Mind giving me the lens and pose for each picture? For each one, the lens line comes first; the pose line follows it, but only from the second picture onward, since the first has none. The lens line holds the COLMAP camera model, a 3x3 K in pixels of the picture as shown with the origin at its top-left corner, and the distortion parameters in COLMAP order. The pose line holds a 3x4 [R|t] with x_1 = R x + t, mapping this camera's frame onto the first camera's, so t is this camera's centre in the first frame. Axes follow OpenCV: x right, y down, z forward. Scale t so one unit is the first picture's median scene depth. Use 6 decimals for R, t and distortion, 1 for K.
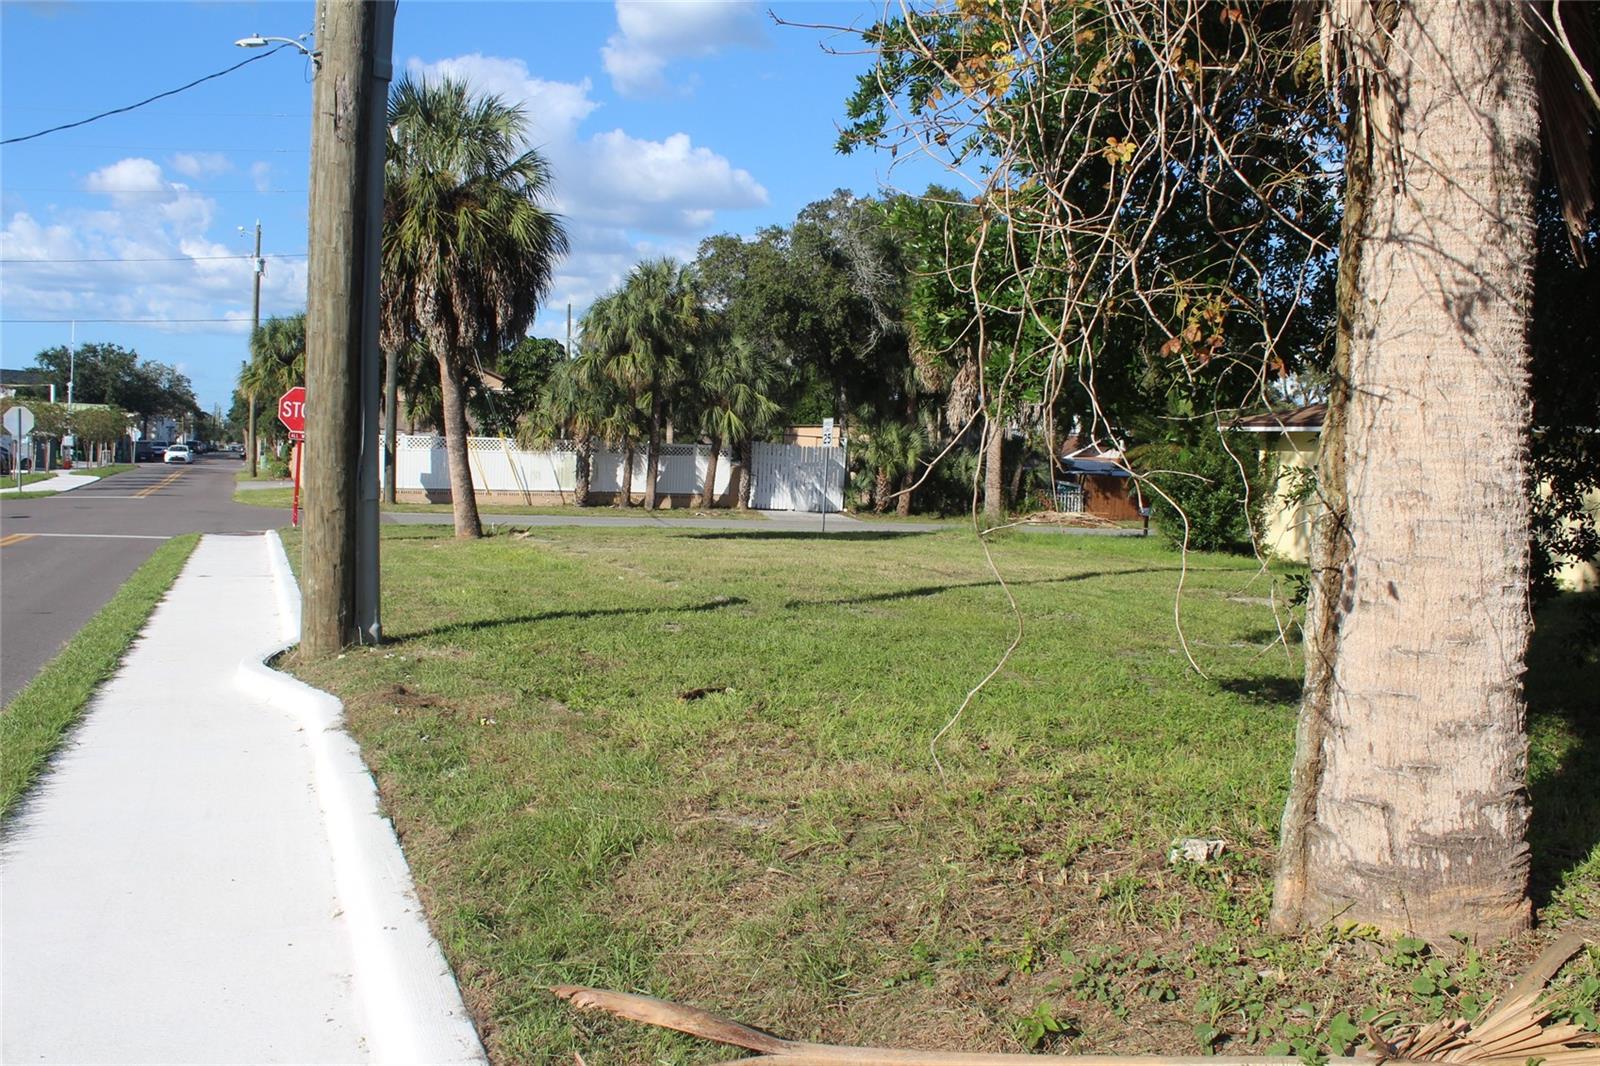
lens RADIAL K [[1414.0, 0, 797.8], [0, 1414.0, 530.1], [0, 0, 1]] dist [-0.164044, 0.151020]
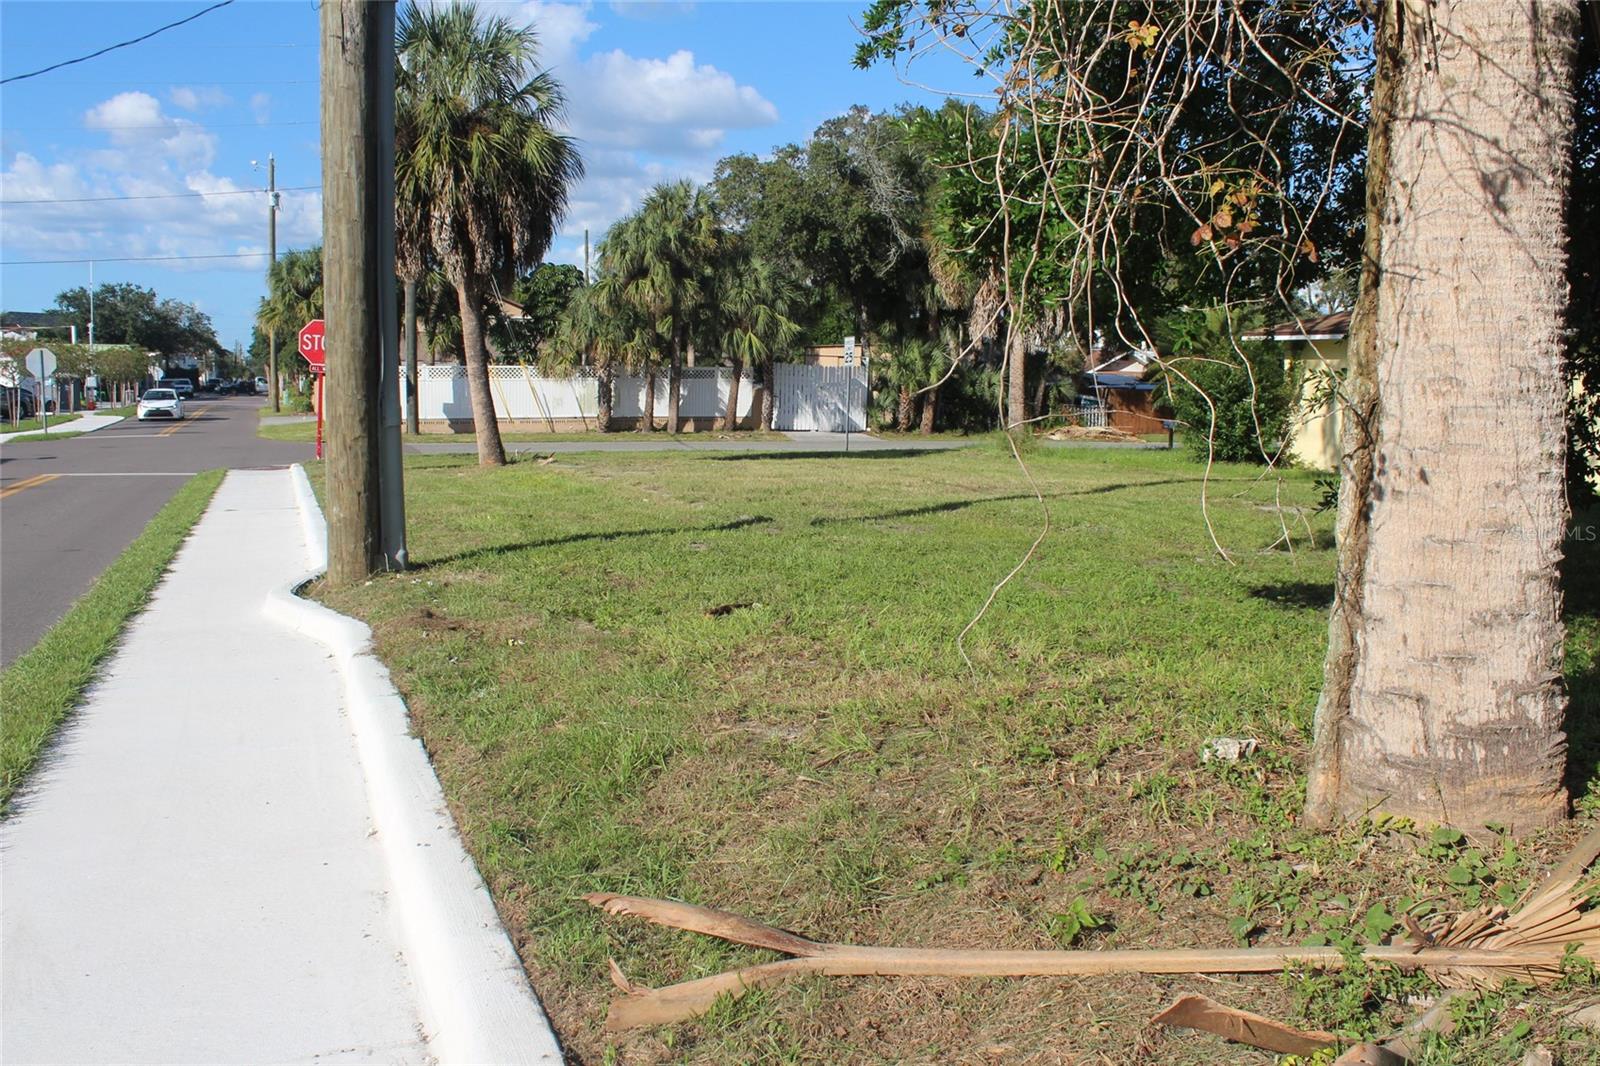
lens RADIAL K [[1414.0, 0, 800.6], [0, 1414.0, 528.8], [0, 0, 1]] dist [-0.164044, 0.151020]
pose [[0.999621, -0.022397, -0.016035, 0.000110], [0.023235, 0.998266, 0.054084, 0.004642], [0.014795, -0.054436, 0.998408, 0.003531]]
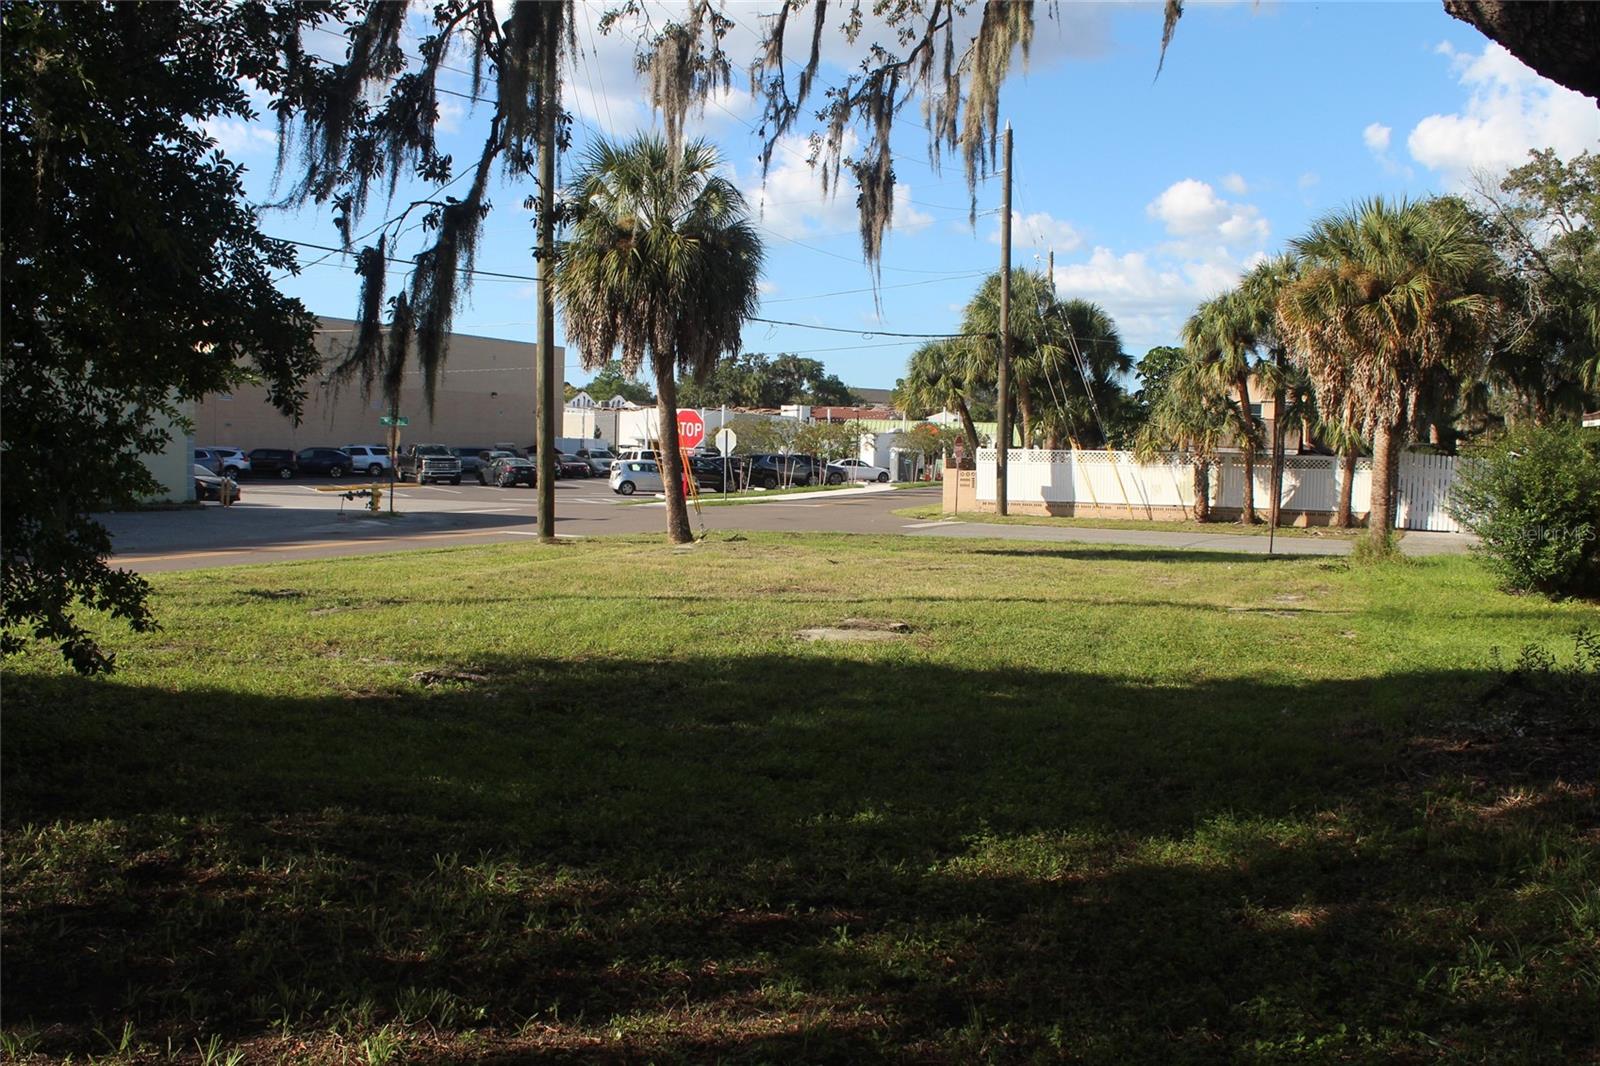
lens RADIAL K [[1414.0, 0, 789.3], [0, 1414.0, 571.8], [0, 0, 1]] dist [-0.164044, 0.151020]
pose [[0.738364, 0.041460, -0.673127, 1.708190], [-0.028176, 0.999134, 0.030633, -0.027135], [0.673814, -0.003653, 0.738892, 0.707156]]
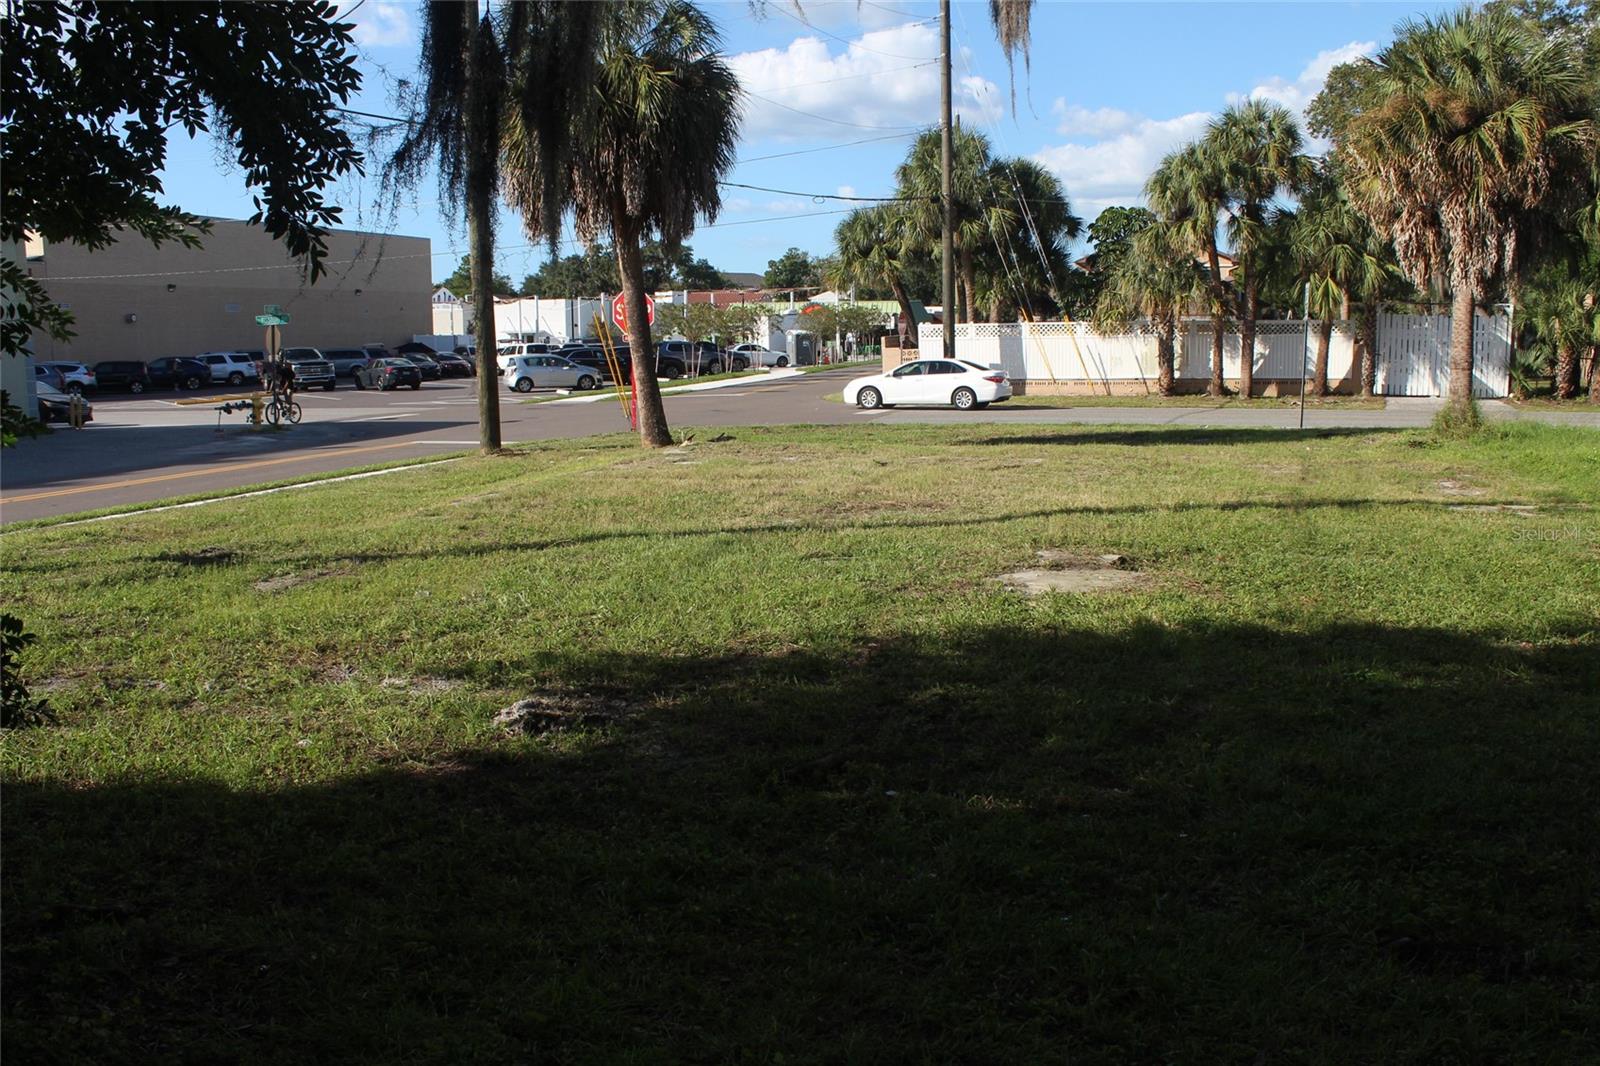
lens RADIAL K [[1414.0, 0, 796.3], [0, 1414.0, 563.8], [0, 0, 1]] dist [-0.164044, 0.151020]
pose [[0.804052, 0.049081, -0.592530, 1.135142], [0.015696, 0.994487, 0.103675, -0.039843], [0.594352, -0.092660, 0.798849, 0.933005]]
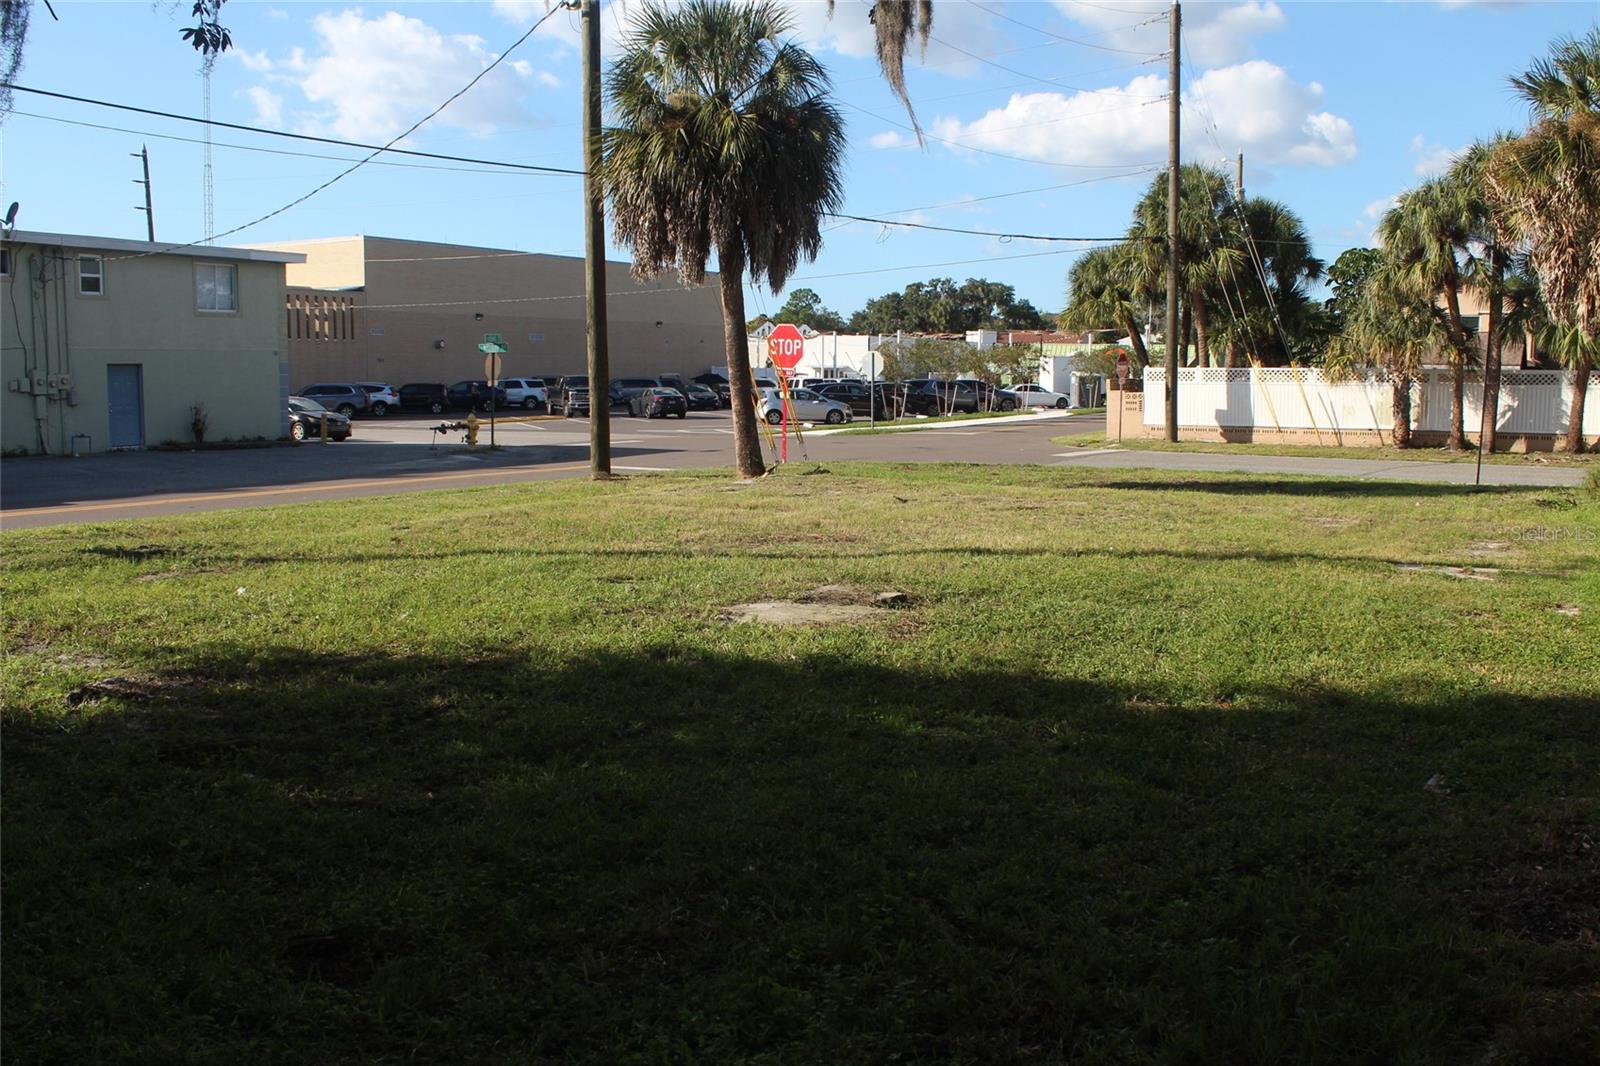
lens RADIAL K [[1414.0, 0, 796.9], [0, 1414.0, 565.7], [0, 0, 1]] dist [-0.164044, 0.151020]
pose [[0.639149, 0.070780, -0.765819, 1.517700], [-0.016762, 0.996802, 0.078139, -0.032214], [0.768900, -0.037106, 0.638291, 1.249343]]
